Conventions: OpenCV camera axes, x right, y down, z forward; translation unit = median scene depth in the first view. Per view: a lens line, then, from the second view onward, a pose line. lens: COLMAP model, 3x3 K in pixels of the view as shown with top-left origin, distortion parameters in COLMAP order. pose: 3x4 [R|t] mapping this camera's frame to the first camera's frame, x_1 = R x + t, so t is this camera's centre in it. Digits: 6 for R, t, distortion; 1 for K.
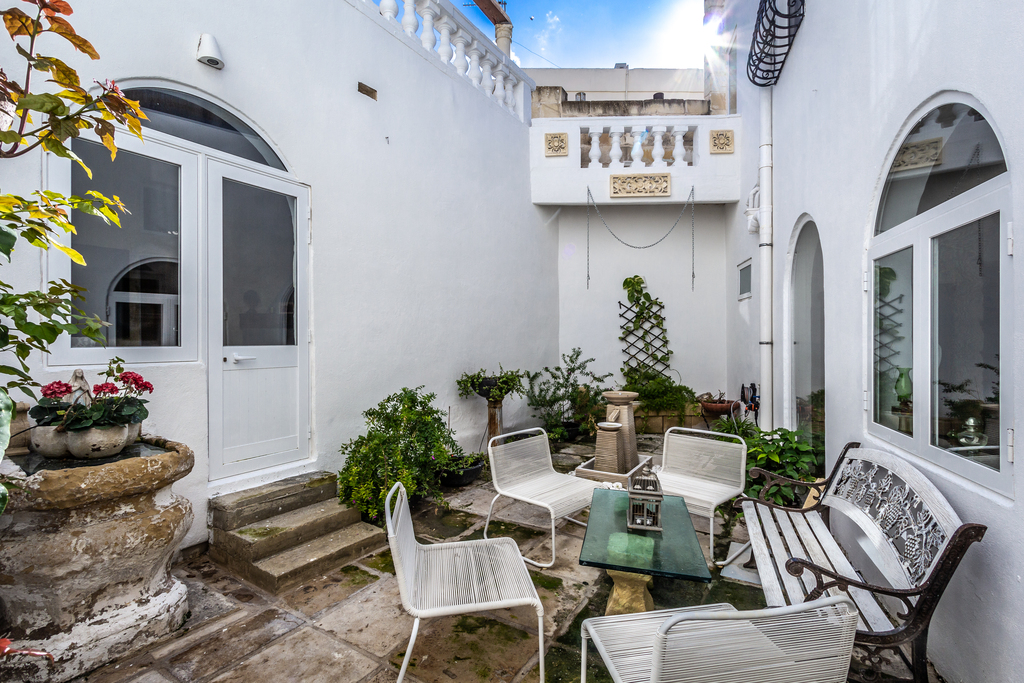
lens RADIAL K [[471.2, 0, 513.7], [0, 471.2, 344.7], [0, 0, 1]] dist [0.002640, 0.000482]
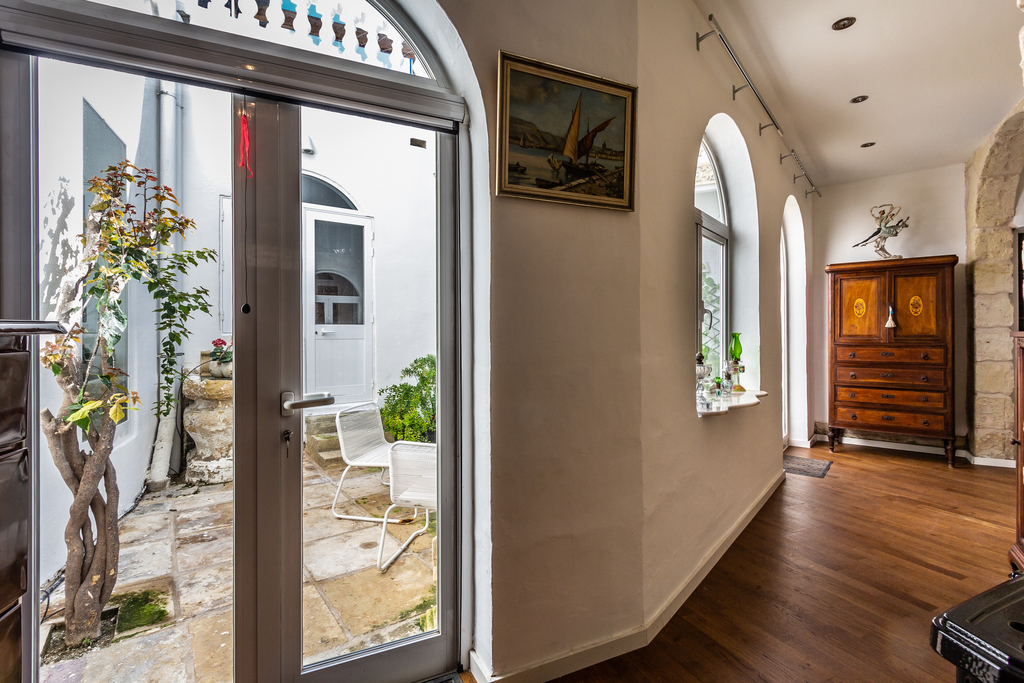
lens RADIAL K [[471.2, 0, 510.0], [0, 471.2, 338.1], [0, 0, 1]] dist [0.002640, 0.000482]
pose [[0.934258, 0.000321, -0.356597, 0.880368], [-0.000274, 1.000000, 0.000183, 0.076363], [0.356597, -0.000073, 0.934258, -0.408769]]
